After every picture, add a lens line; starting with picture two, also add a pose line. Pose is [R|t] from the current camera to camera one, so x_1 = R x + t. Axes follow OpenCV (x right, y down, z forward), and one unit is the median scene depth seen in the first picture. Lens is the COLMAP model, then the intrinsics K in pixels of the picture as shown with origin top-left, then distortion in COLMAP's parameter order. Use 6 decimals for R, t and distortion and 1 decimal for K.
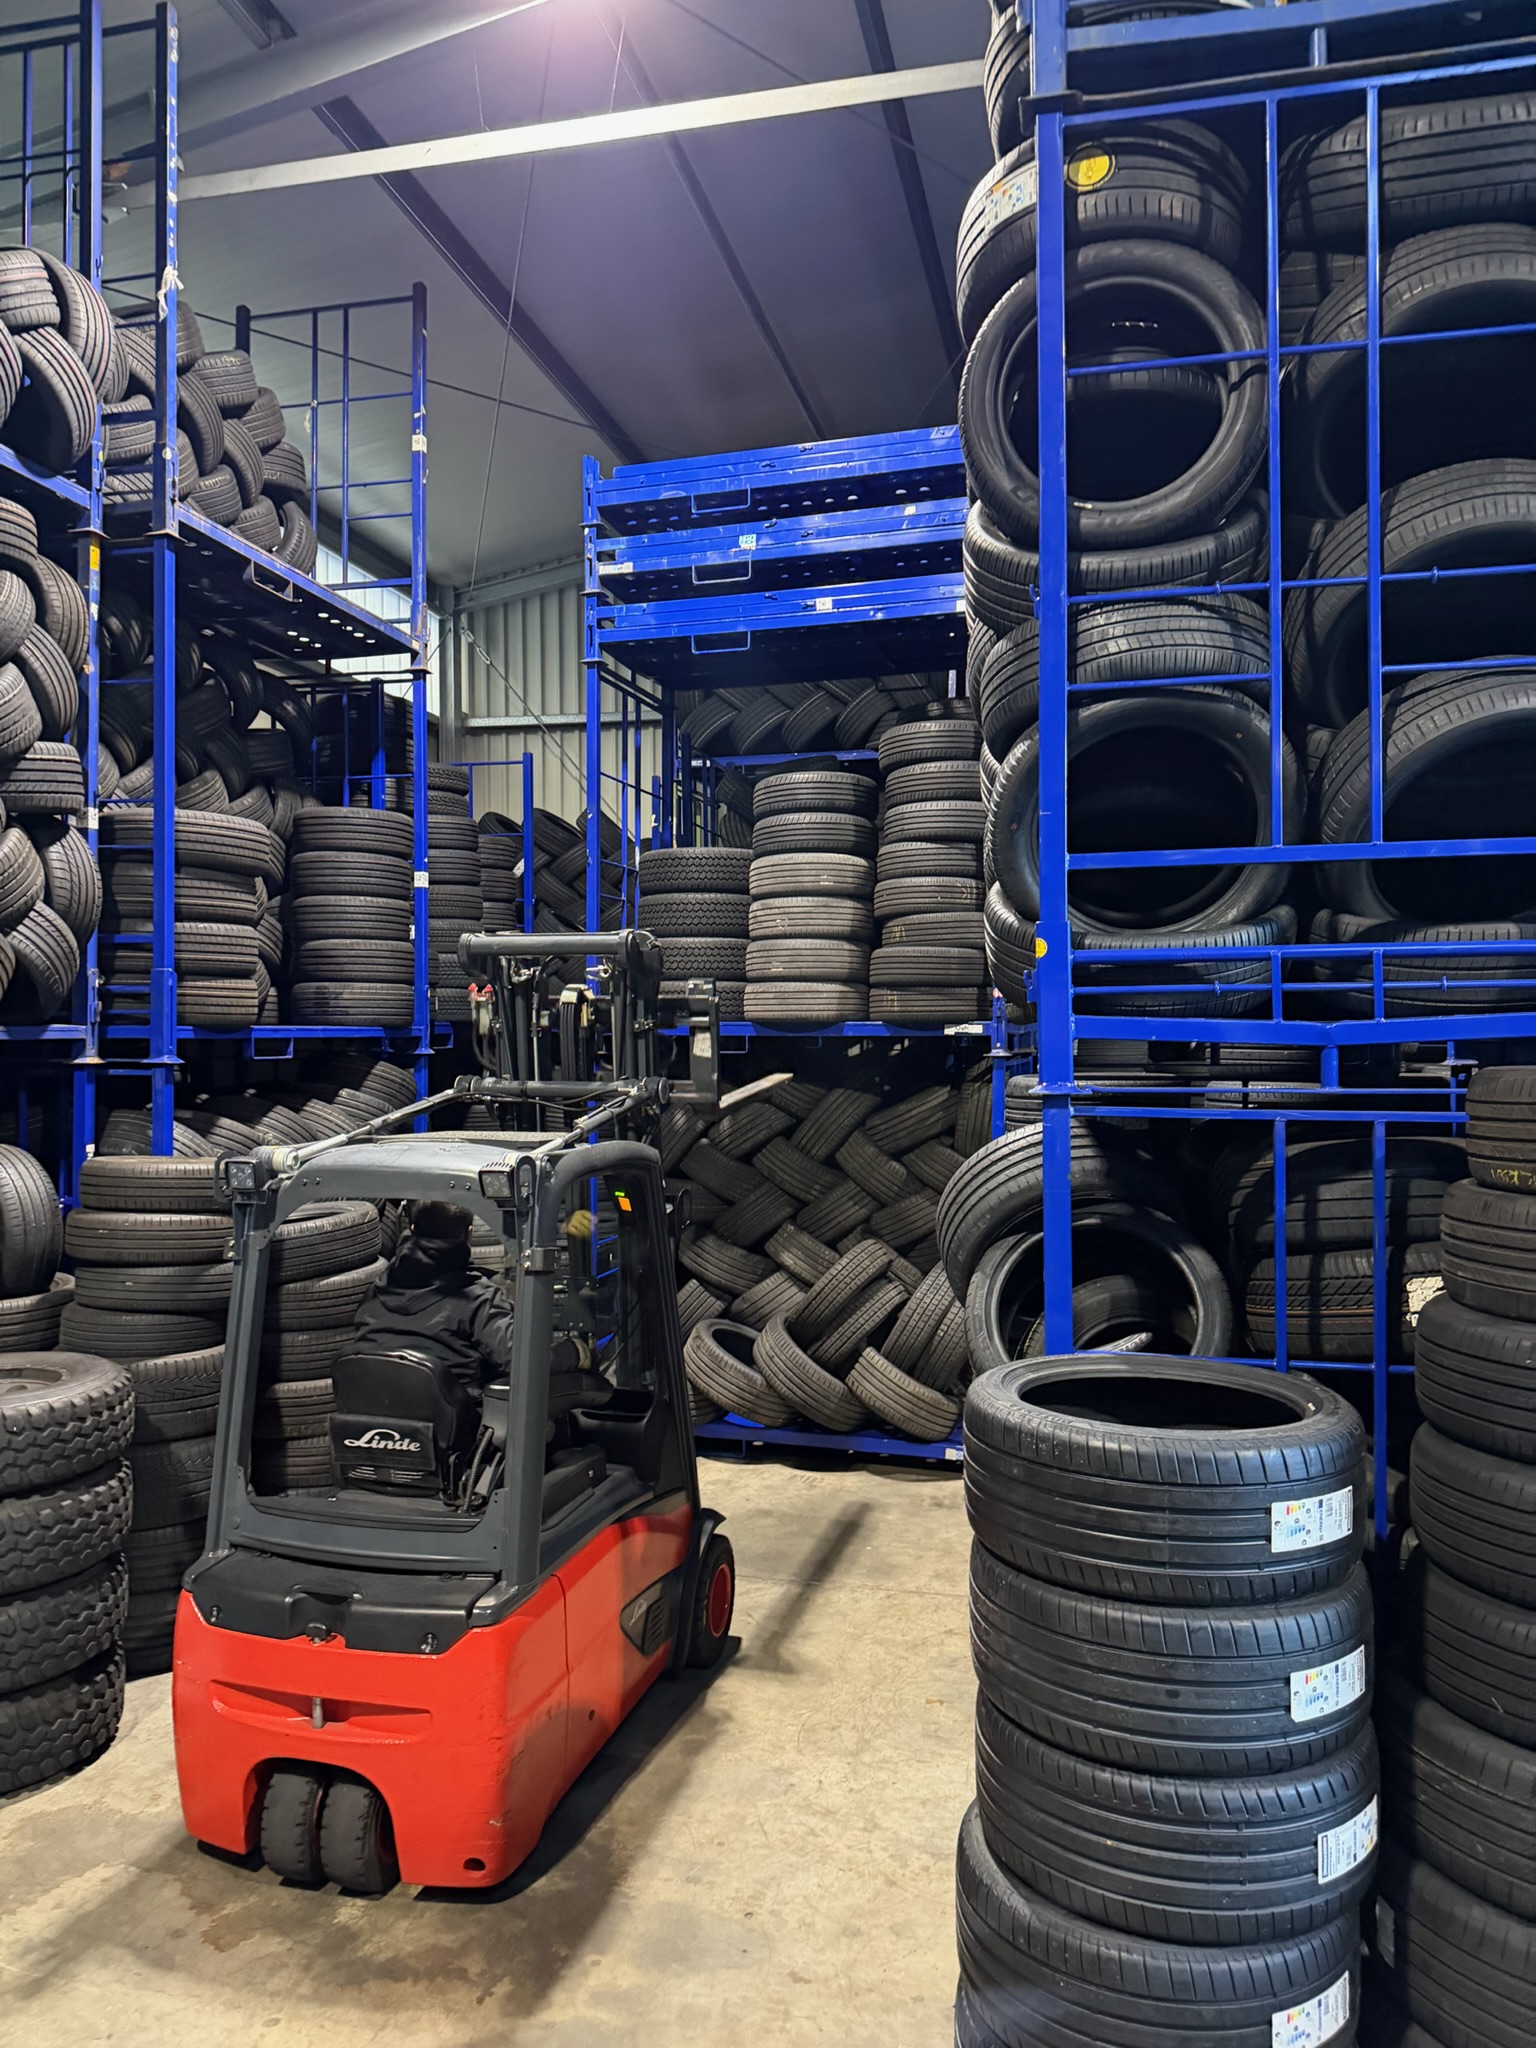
lens RADIAL K [[1523.1, 0, 704.0], [0, 1523.1, 1016.2], [0, 0, 1]] dist [0.153626, -0.194749]
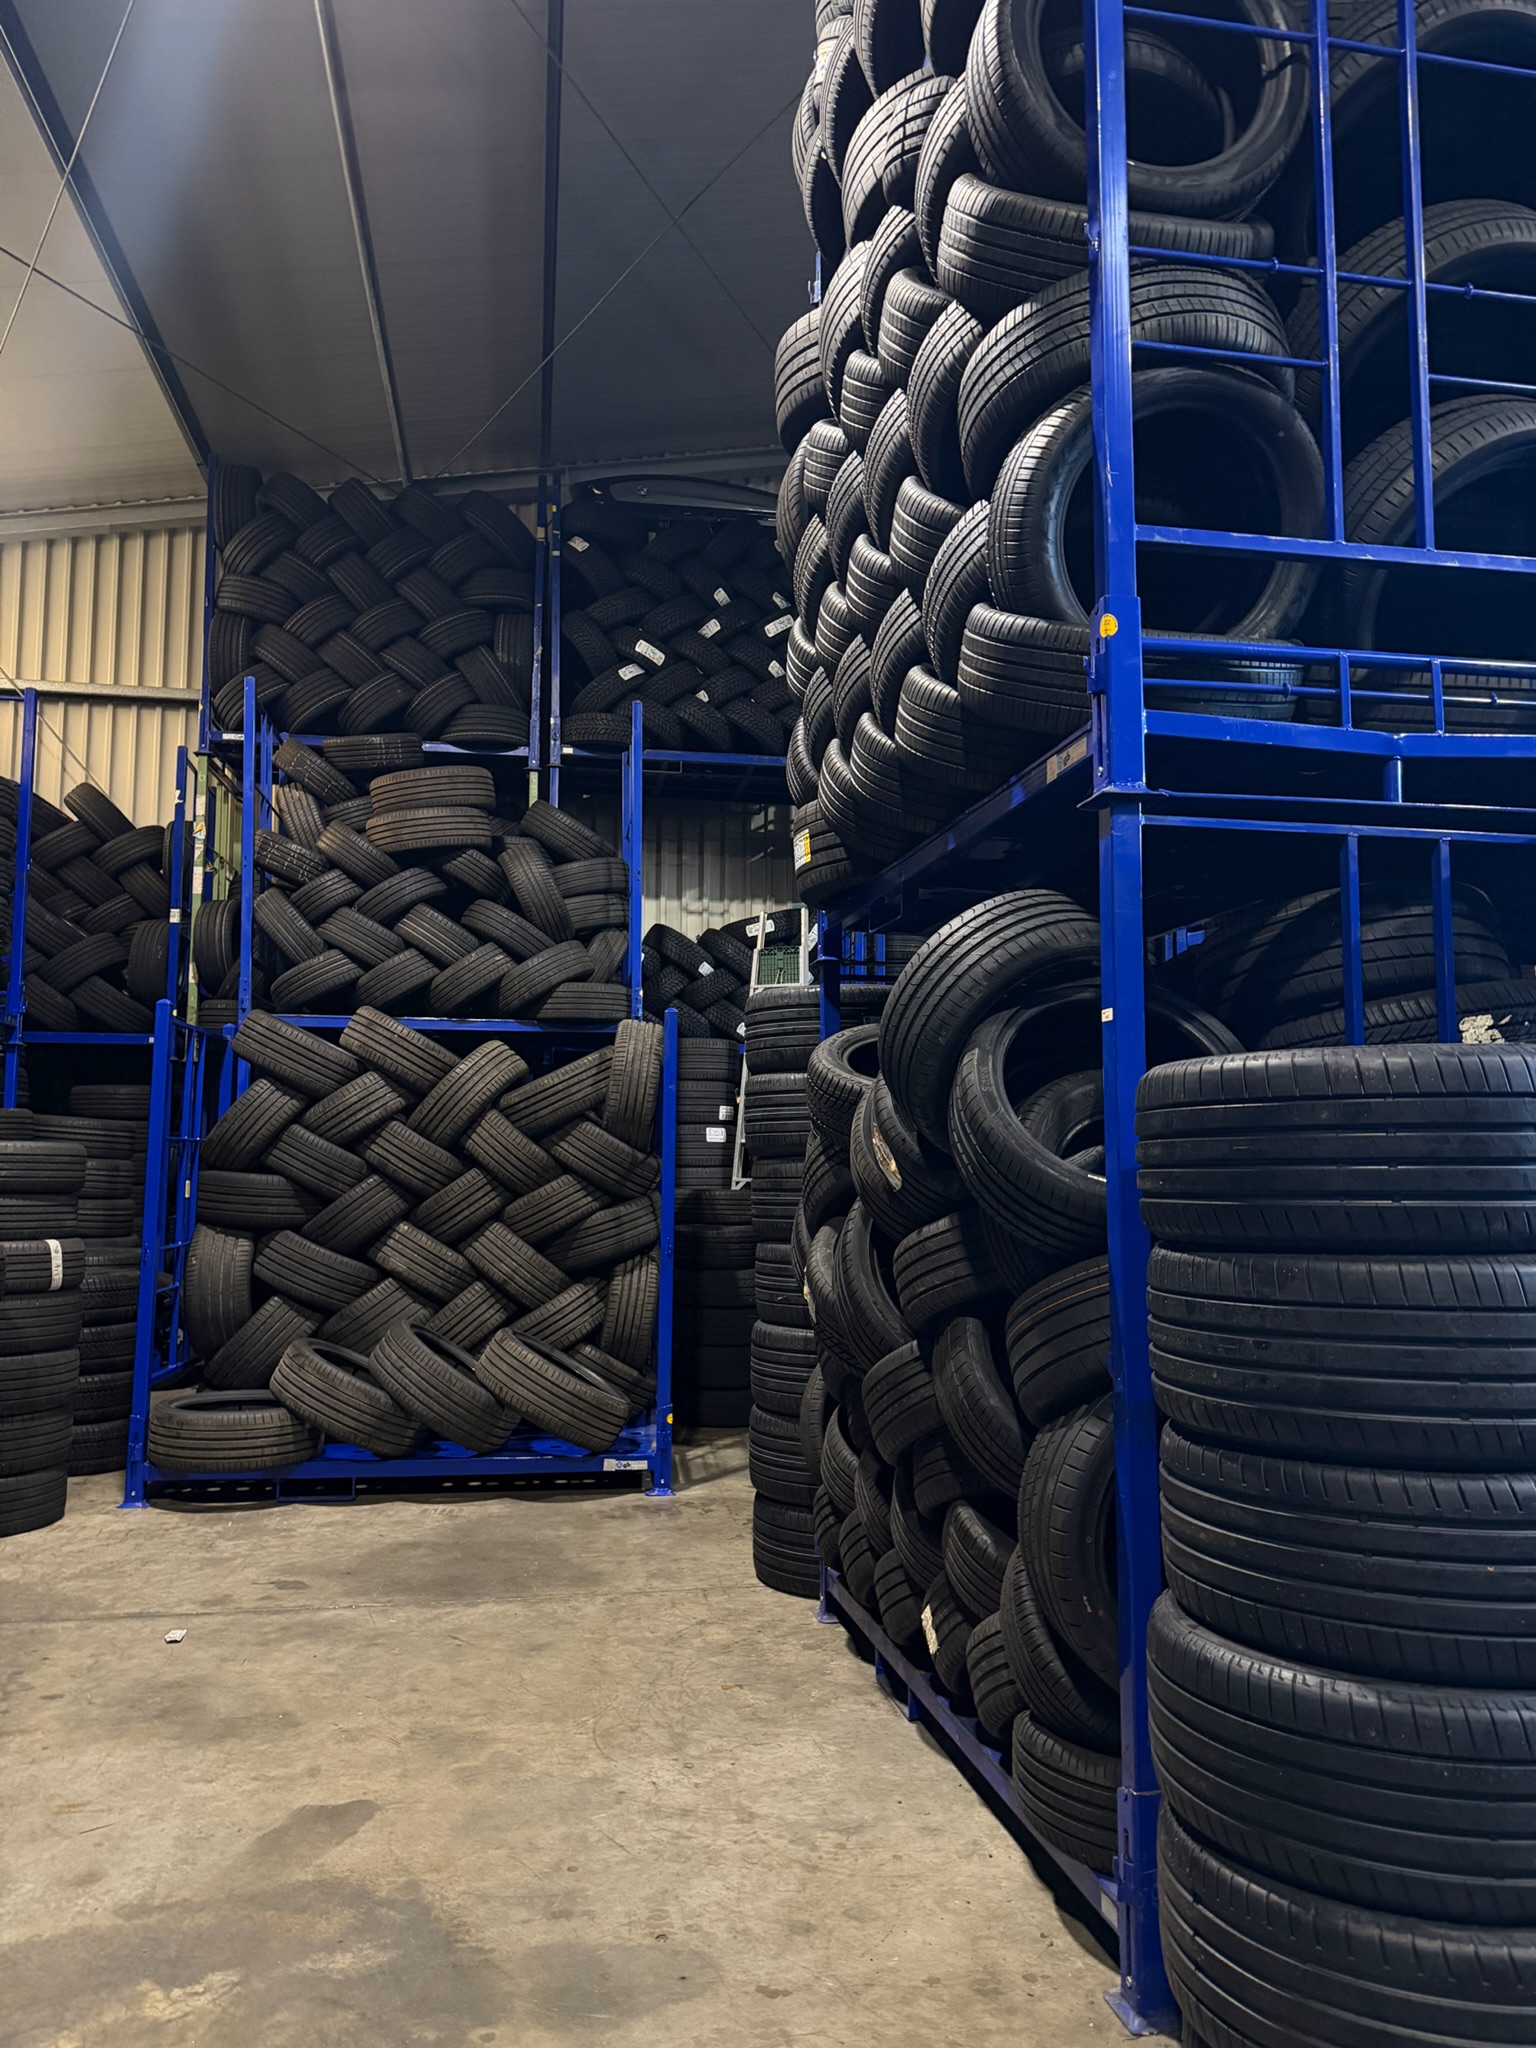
lens RADIAL K [[1523.1, 0, 704.0], [0, 1523.1, 1016.2], [0, 0, 1]] dist [0.153626, -0.194749]
pose [[0.915948, 0.051758, 0.397945, -0.242327], [-0.008411, 0.993906, -0.109911, 0.203029], [-0.401209, 0.097325, 0.910801, 0.252967]]
